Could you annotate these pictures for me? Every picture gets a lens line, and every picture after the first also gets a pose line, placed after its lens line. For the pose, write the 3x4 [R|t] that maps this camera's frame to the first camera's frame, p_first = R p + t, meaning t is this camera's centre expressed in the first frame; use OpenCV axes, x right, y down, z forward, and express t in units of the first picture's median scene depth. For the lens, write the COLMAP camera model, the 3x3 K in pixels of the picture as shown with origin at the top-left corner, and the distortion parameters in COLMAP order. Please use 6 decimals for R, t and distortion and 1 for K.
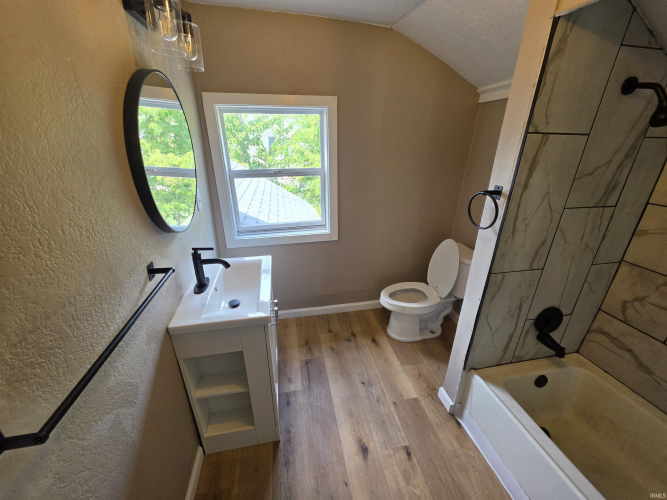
lens RADIAL K [[270.3, 0, 333.5], [0, 270.3, 250.0], [0, 0, 1]] dist [-0.000261, -0.000058]
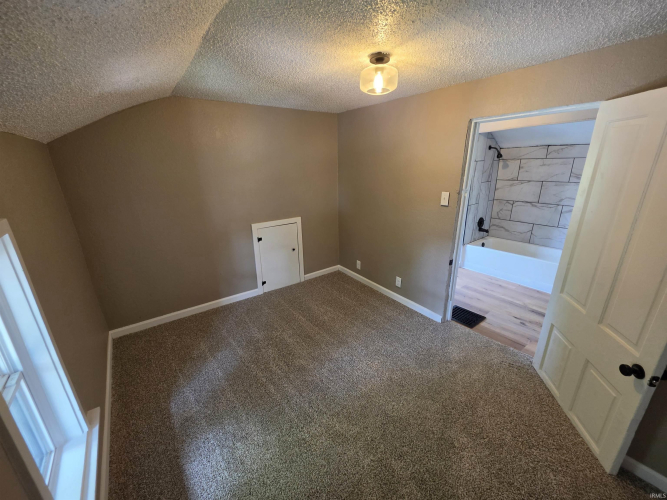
lens RADIAL K [[270.3, 0, 333.5], [0, 270.3, 250.0], [0, 0, 1]] dist [-0.000261, -0.000058]
pose [[0.896821, -0.157533, 0.413394, -1.965776], [0.193917, 0.979878, -0.047281, 0.399555], [-0.397628, 0.122567, 0.909324, -1.022281]]
